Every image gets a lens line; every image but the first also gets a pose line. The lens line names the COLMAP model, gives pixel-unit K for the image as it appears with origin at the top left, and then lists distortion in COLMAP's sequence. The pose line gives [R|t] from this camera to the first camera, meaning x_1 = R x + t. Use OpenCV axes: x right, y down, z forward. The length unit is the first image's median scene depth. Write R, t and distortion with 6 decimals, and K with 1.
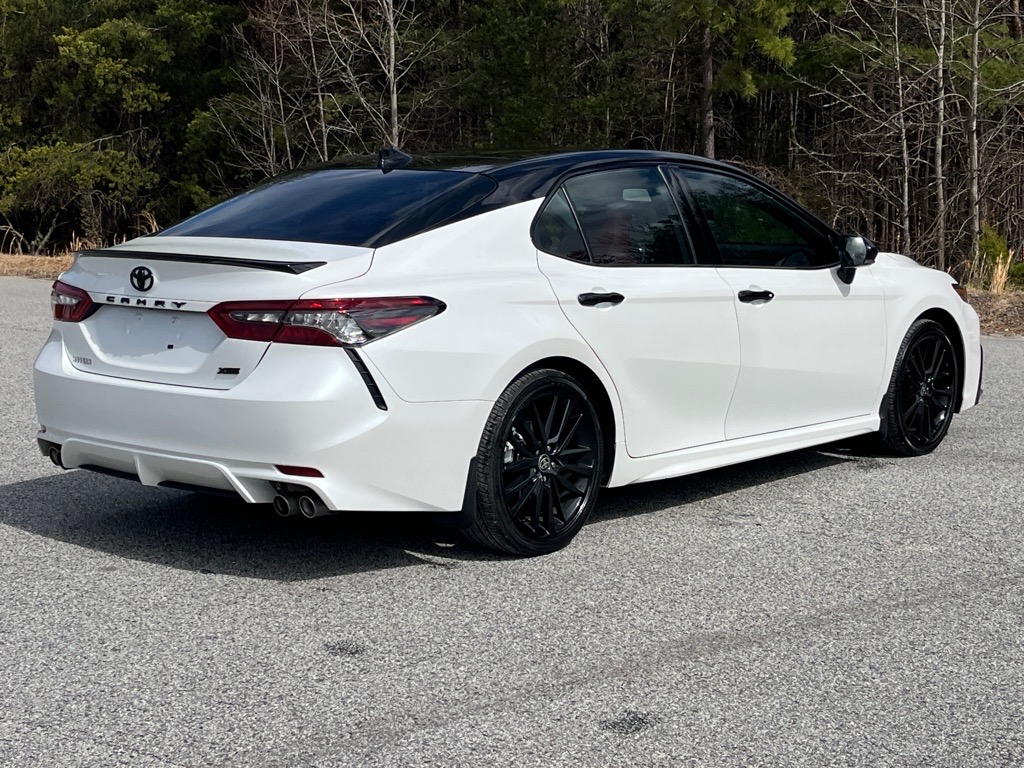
lens RADIAL K [[1702.4, 0, 512.0], [0, 1702.4, 384.0], [0, 0, 1]] dist [0.022476, 0.043371]
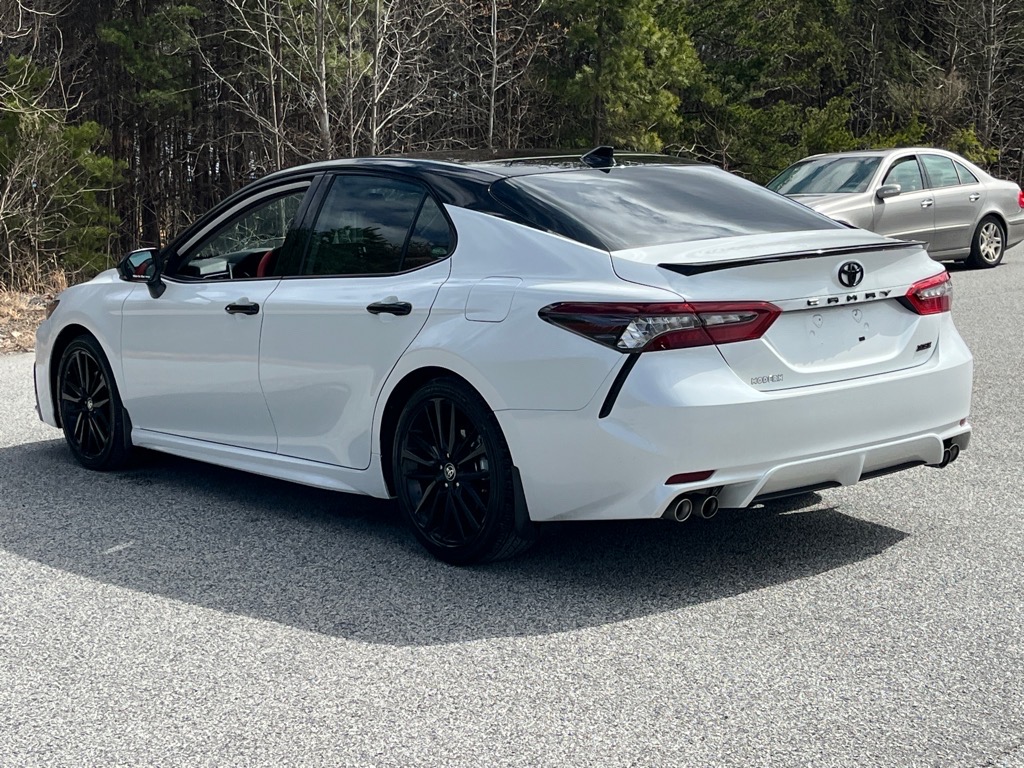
lens RADIAL K [[1702.4, 0, 512.0], [0, 1702.4, 384.0], [0, 0, 1]] dist [0.022476, 0.043371]
pose [[0.190458, -0.139624, 0.971715, -1.216474], [0.162738, 0.980629, 0.109008, -0.138599], [-0.968113, 0.137374, 0.209491, 0.995151]]
